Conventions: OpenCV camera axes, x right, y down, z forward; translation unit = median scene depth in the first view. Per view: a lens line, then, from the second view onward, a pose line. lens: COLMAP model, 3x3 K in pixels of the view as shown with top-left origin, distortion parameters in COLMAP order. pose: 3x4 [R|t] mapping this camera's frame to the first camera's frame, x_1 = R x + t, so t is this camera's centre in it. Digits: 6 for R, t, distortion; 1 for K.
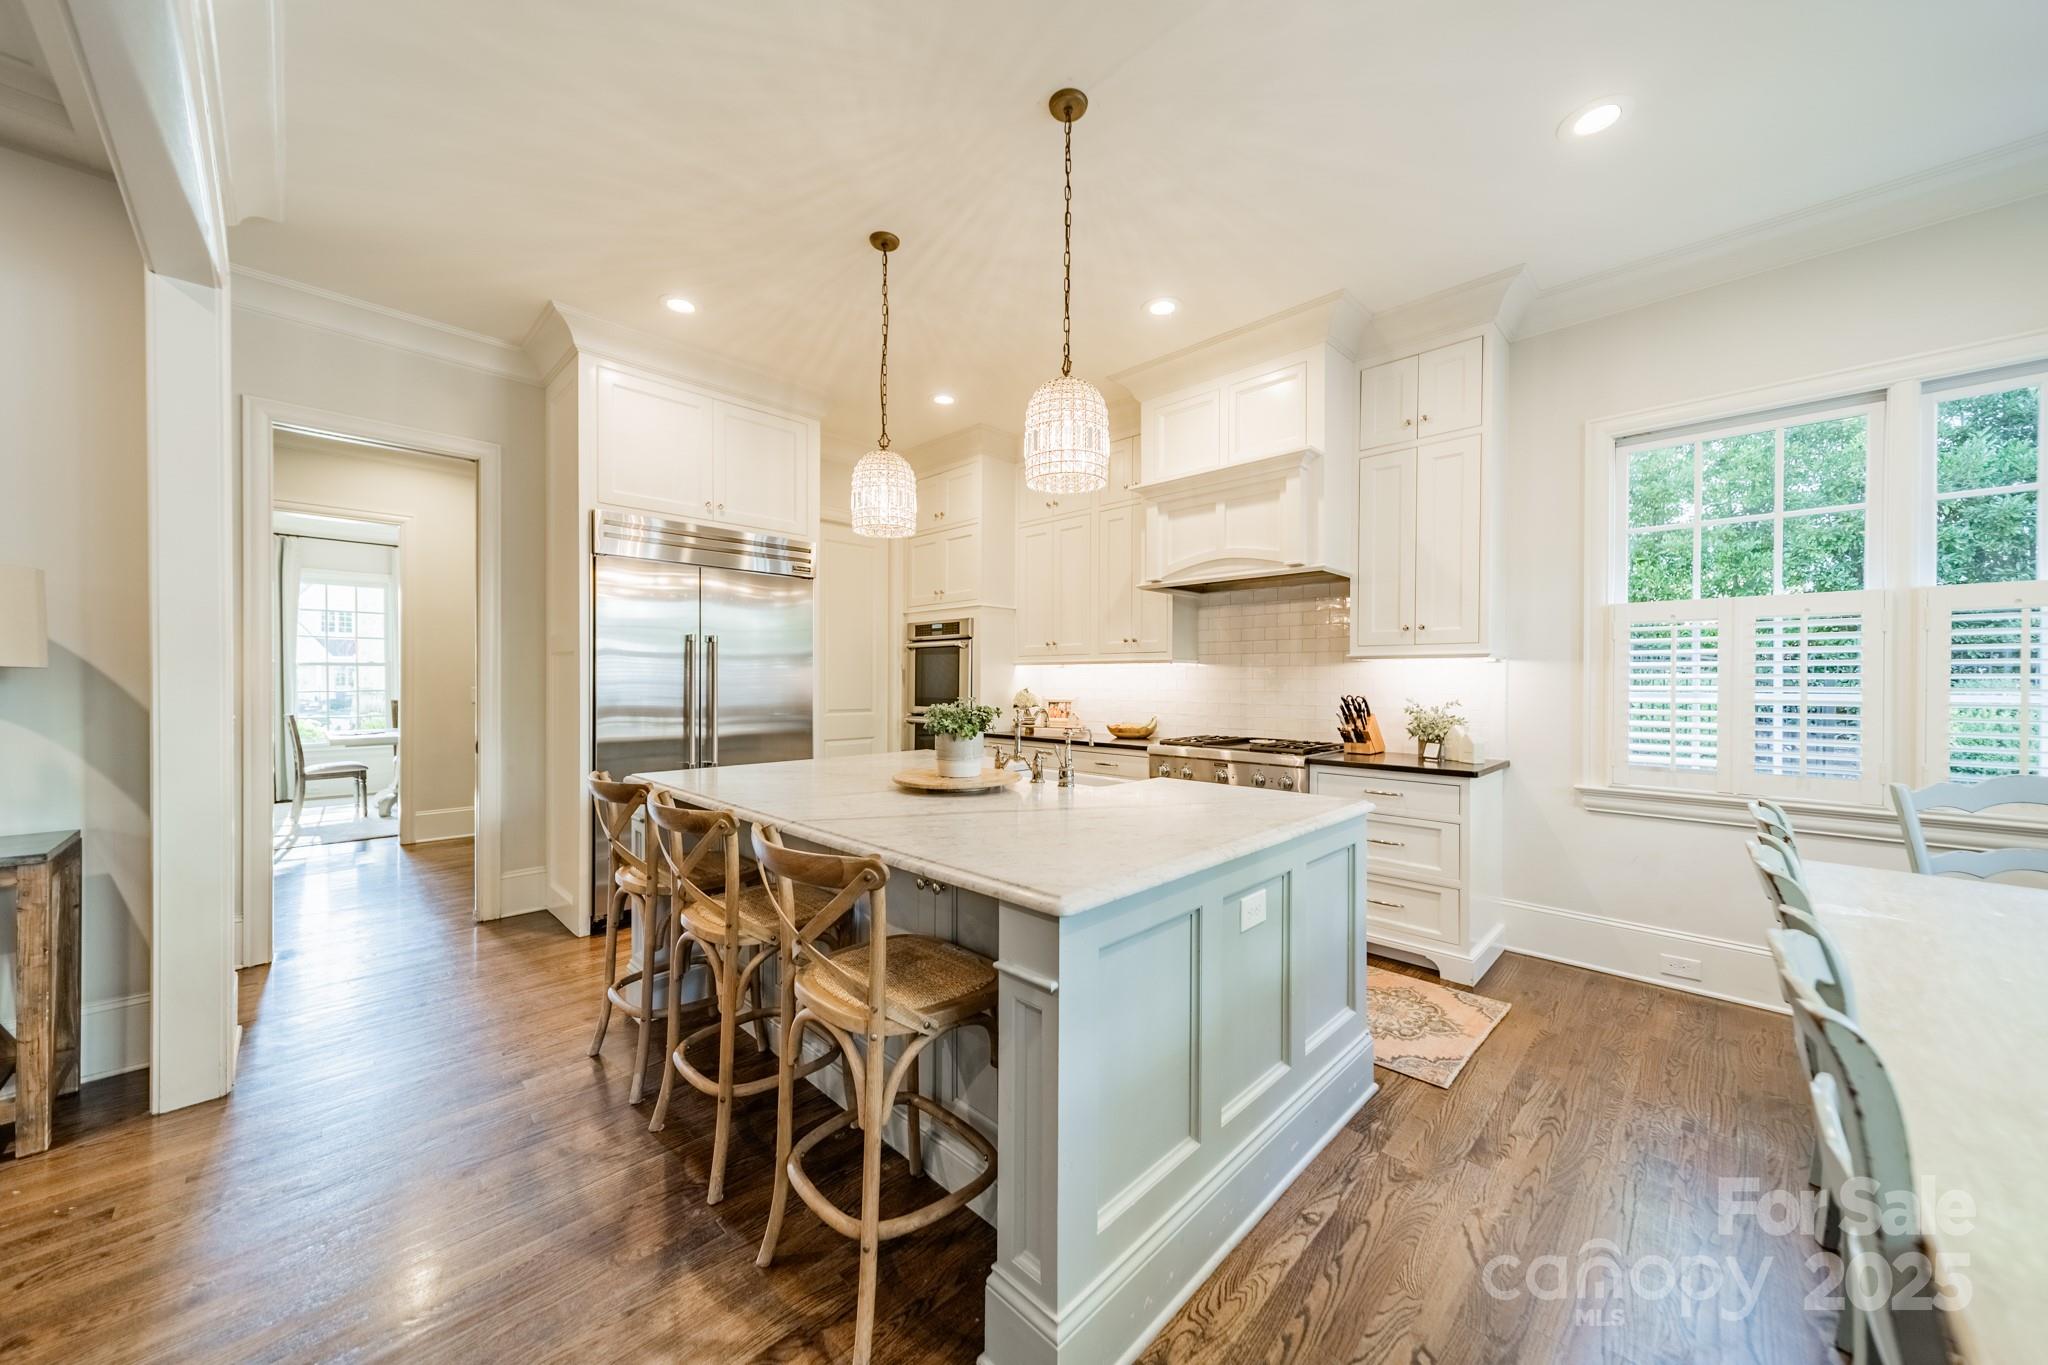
lens RADIAL K [[722.1, 0, 1023.7], [0, 722.1, 684.7], [0, 0, 1]] dist [0.009172, 0.000508]
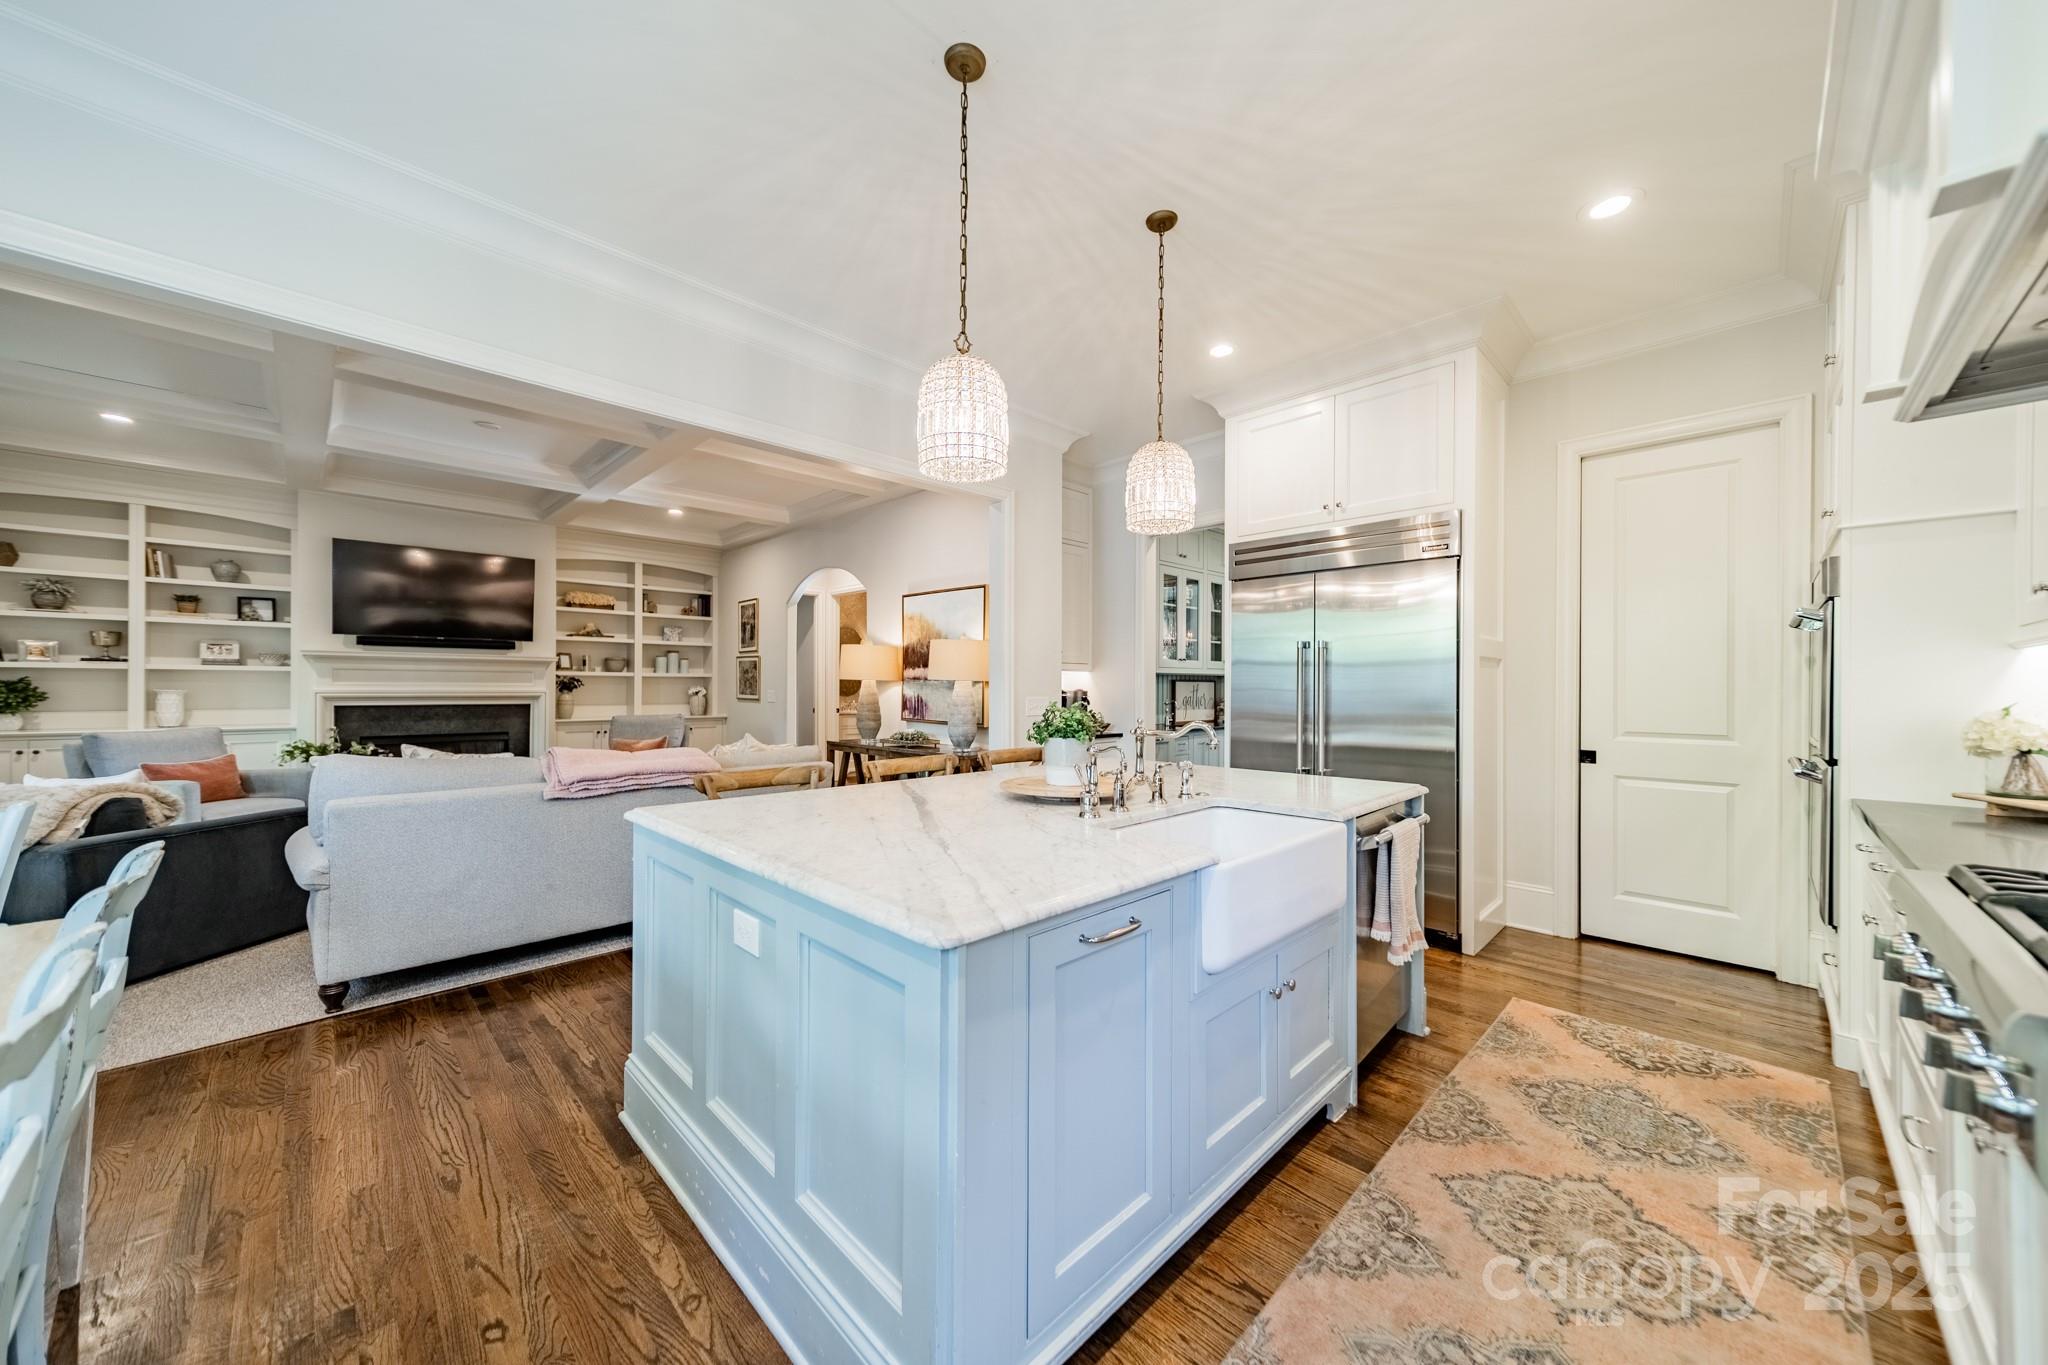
lens RADIAL K [[722.1, 0, 1023.6], [0, 722.1, 684.7], [0, 0, 1]] dist [0.009172, 0.000508]
pose [[-0.011367, -0.006941, -0.999911, 0.664444], [-0.008776, 0.999938, -0.006841, 0.002125], [0.999897, 0.008698, -0.011428, 0.736222]]
